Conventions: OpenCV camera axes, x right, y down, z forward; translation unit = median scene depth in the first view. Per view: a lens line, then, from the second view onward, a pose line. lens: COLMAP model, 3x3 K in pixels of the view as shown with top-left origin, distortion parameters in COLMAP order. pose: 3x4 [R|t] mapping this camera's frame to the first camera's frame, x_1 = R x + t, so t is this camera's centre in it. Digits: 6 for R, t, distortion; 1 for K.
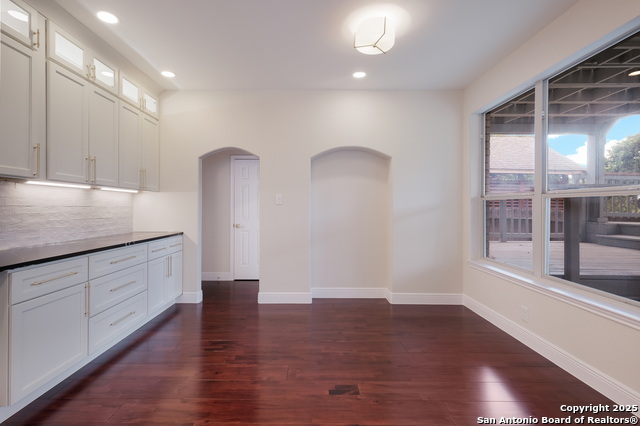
lens RADIAL K [[271.2, 0, 323.0], [0, 271.2, 214.3], [0, 0, 1]] dist [-0.000566, -0.000851]
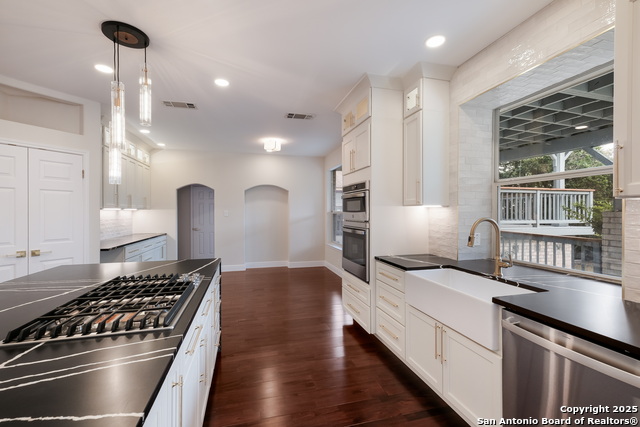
lens RADIAL K [[271.2, 0, 320.9], [0, 271.2, 217.4], [0, 0, 1]] dist [-0.000566, -0.000851]
pose [[0.974476, -0.011041, 0.224222, 0.045461], [0.011832, 0.999928, -0.002183, -0.018400], [-0.224181, 0.004780, 0.974536, -0.884682]]
